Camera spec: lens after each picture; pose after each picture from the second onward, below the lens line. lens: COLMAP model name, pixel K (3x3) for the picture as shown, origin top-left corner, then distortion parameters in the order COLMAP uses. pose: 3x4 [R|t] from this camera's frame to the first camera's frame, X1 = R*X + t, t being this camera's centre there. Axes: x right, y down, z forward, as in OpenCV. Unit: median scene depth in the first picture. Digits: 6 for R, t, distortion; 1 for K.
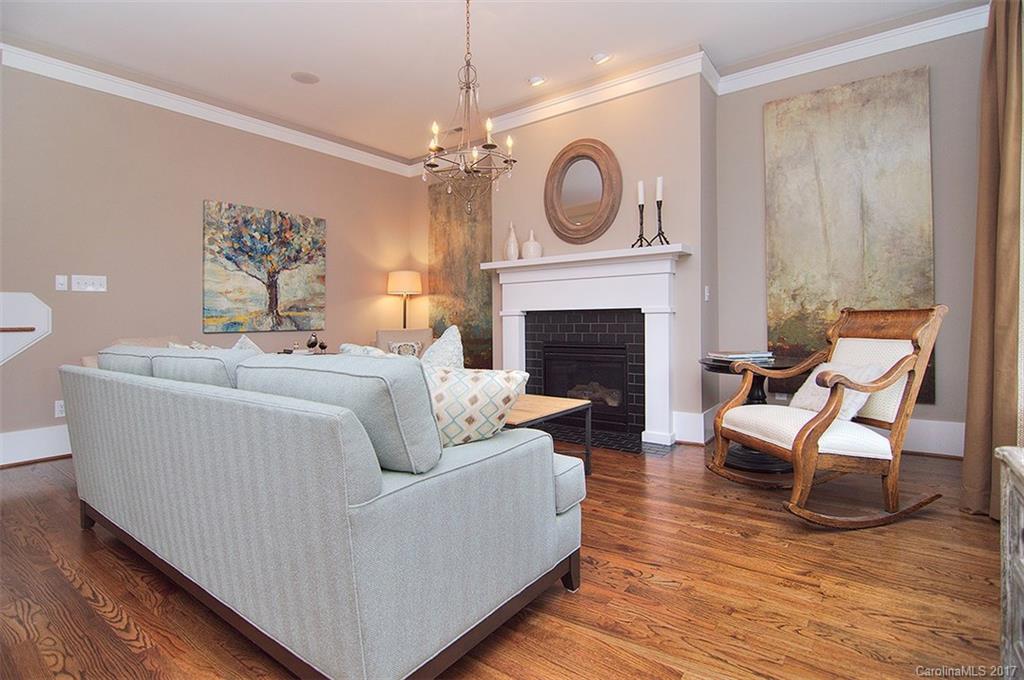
lens RADIAL K [[498.3, 0, 509.7], [0, 498.3, 319.3], [0, 0, 1]] dist [-0.009144, -0.001996]
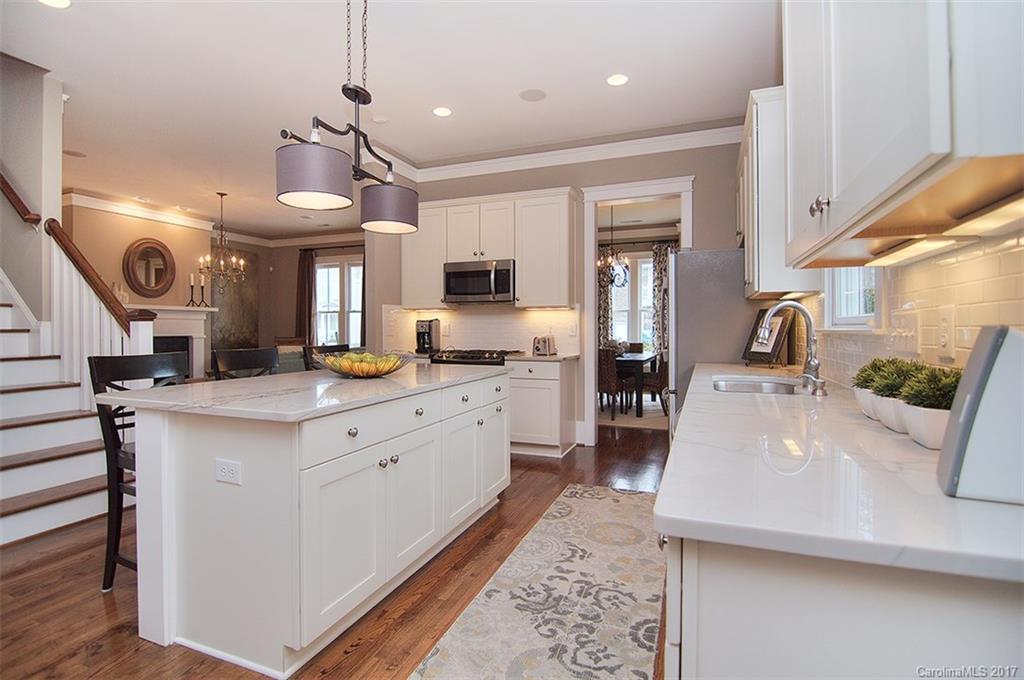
lens RADIAL K [[498.3, 0, 508.5], [0, 498.3, 333.0], [0, 0, 1]] dist [-0.009144, -0.001996]
pose [[-0.256868, 0.004796, 0.966435, -1.741563], [0.006490, 0.999974, -0.003238, -0.016569], [-0.966425, 0.005440, -0.256892, 0.231459]]
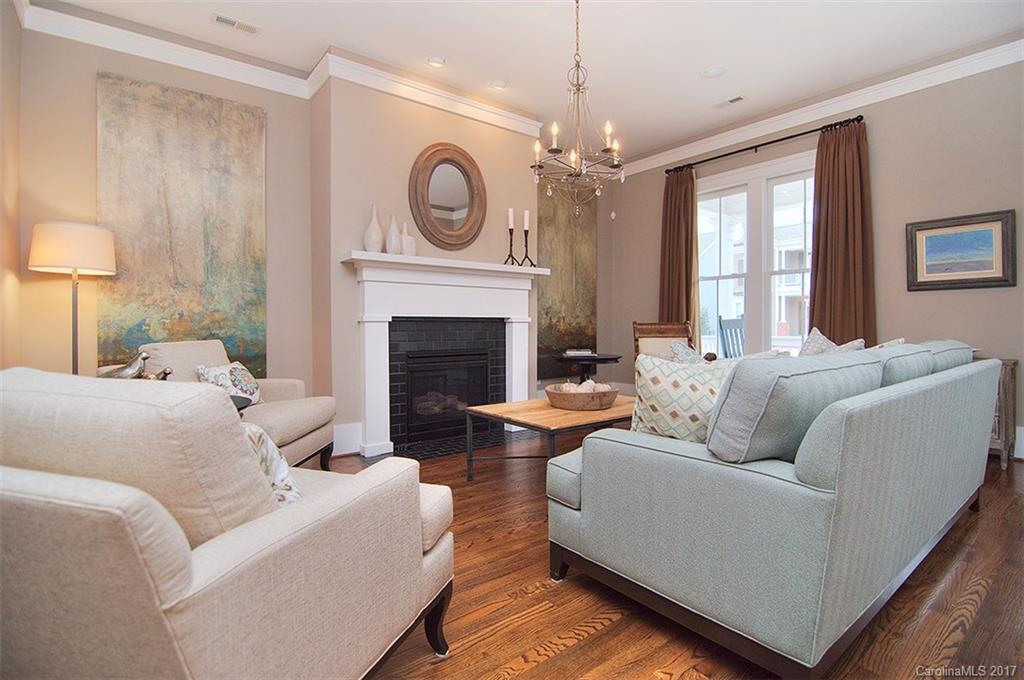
lens RADIAL K [[498.3, 0, 515.5], [0, 498.3, 334.5], [0, 0, 1]] dist [-0.009144, -0.001996]
pose [[0.255528, -0.001218, 0.966801, -0.732077], [0.003156, 0.999995, 0.000426, 0.014011], [-0.966797, 0.002942, 0.255530, 0.594271]]
